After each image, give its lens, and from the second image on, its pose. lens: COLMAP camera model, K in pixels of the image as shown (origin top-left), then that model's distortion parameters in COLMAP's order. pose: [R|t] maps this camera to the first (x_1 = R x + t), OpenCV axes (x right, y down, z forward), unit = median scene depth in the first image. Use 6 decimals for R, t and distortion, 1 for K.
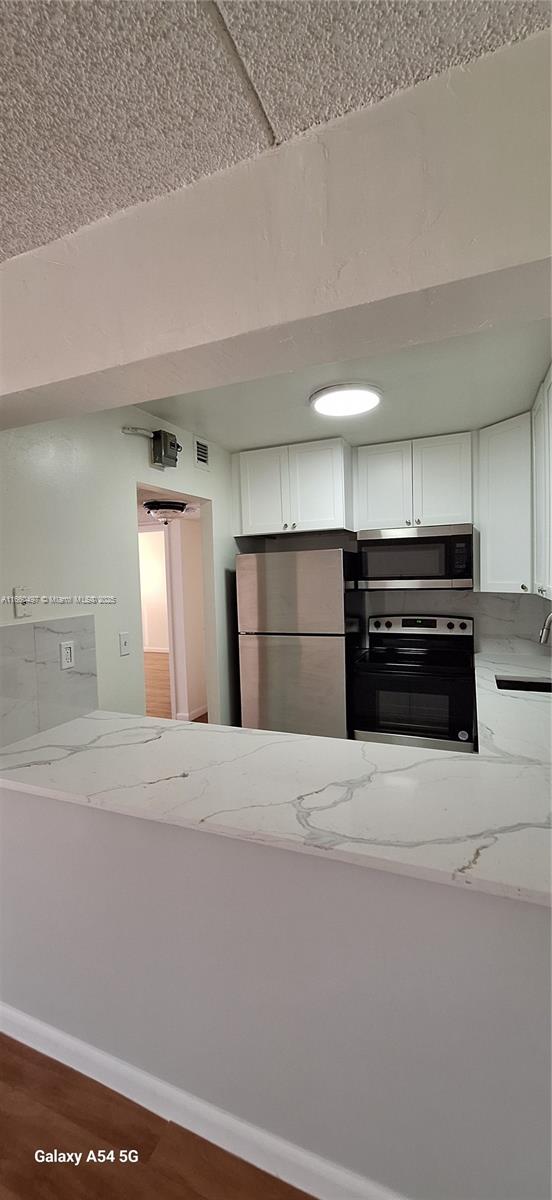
lens RADIAL K [[457.8, 0, 269.5], [0, 457.8, 596.1], [0, 0, 1]] dist [-0.000028, 0.002776]
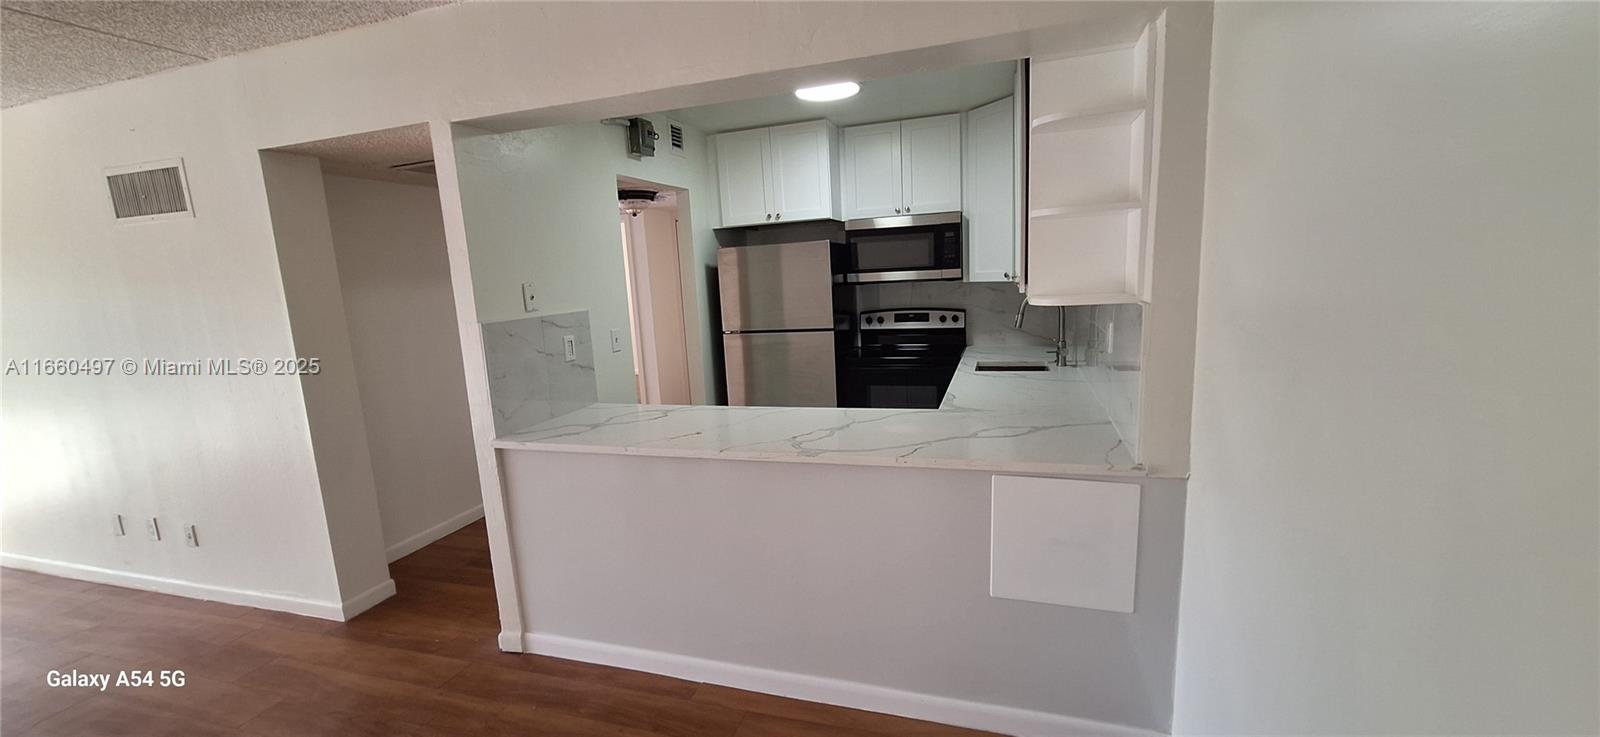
lens RADIAL K [[610.4, 0, 800.0], [0, 610.4, 368.5], [0, 0, 1]] dist [-0.000028, 0.002776]
pose [[0.995318, -0.037744, 0.088983, -0.026055], [0.028194, 0.993941, 0.106240, 0.026349], [-0.092454, -0.103234, 0.990351, -0.286749]]
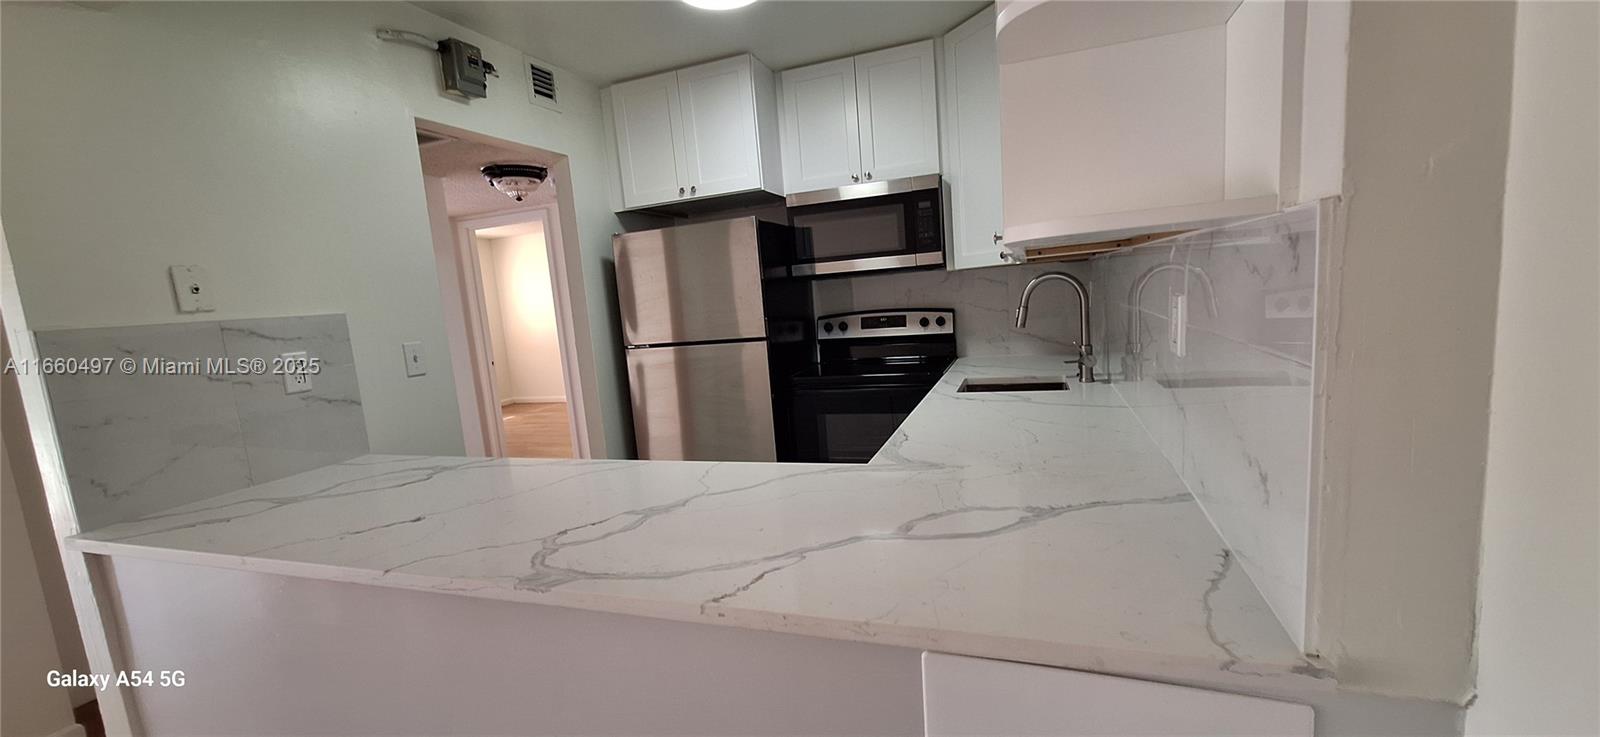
lens RADIAL K [[613.3, 0, 795.8], [0, 613.3, 369.0], [0, 0, 1]] dist [0.009938, -0.000193]
pose [[0.997136, -0.058295, 0.048173, 0.156526], [0.054781, 0.995949, 0.071310, 0.064515], [-0.052135, -0.068467, 0.996290, 0.041237]]
